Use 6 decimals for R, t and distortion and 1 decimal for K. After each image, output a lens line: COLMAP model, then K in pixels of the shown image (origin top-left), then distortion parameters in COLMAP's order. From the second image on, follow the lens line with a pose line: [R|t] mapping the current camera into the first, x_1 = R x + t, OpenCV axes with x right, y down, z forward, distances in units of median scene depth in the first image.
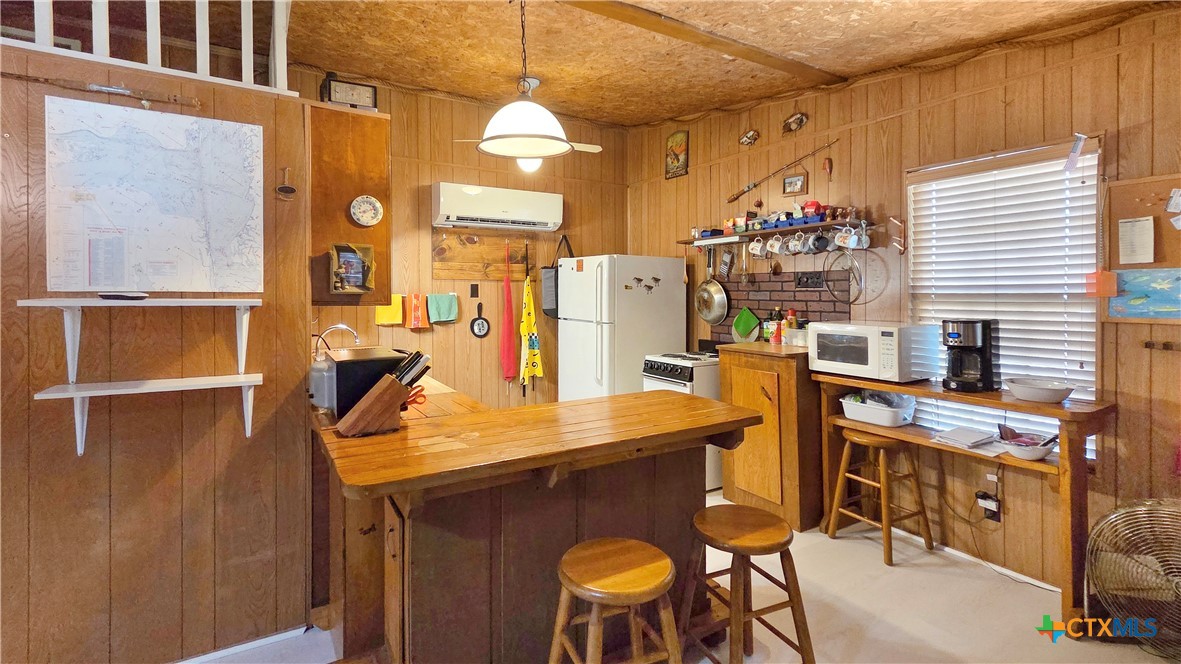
lens RADIAL K [[532.8, 0, 591.8], [0, 532.8, 293.9], [0, 0, 1]] dist [-0.000069, 0.000132]
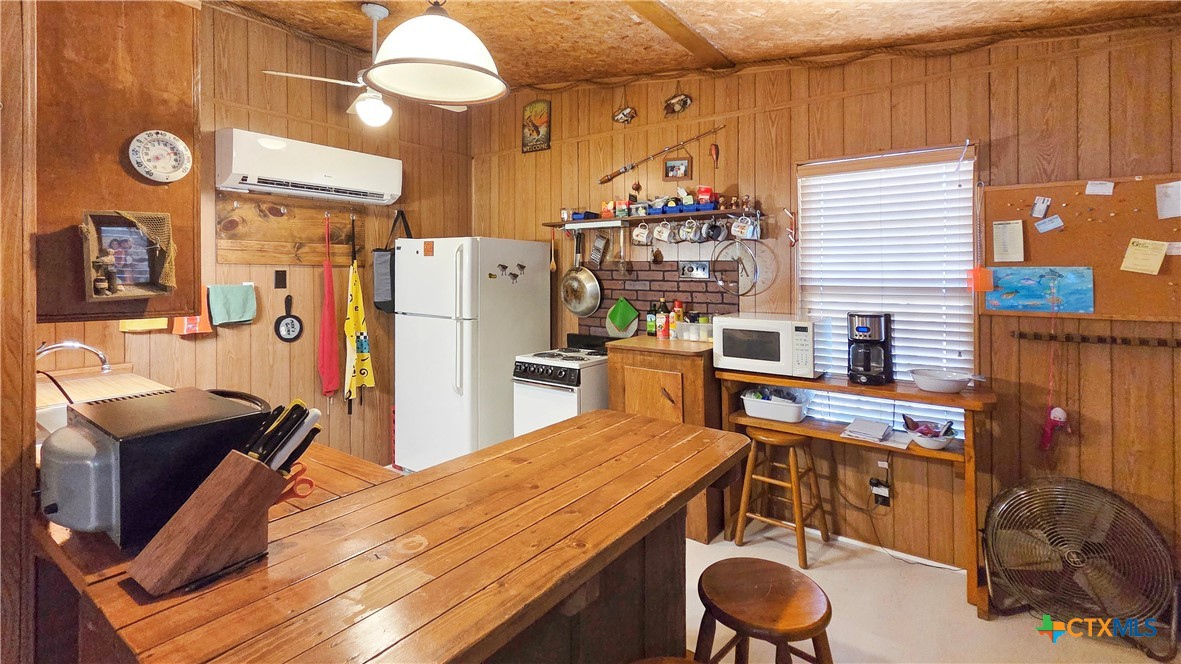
lens RADIAL K [[539.1, 0, 587.9], [0, 539.1, 271.2], [0, 0, 1]] dist [0.000687, -0.000084]
pose [[0.927759, 0.004752, 0.373150, -0.150866], [-0.002631, 0.999977, -0.006193, -0.020166], [-0.373171, 0.004764, 0.927750, 0.203869]]
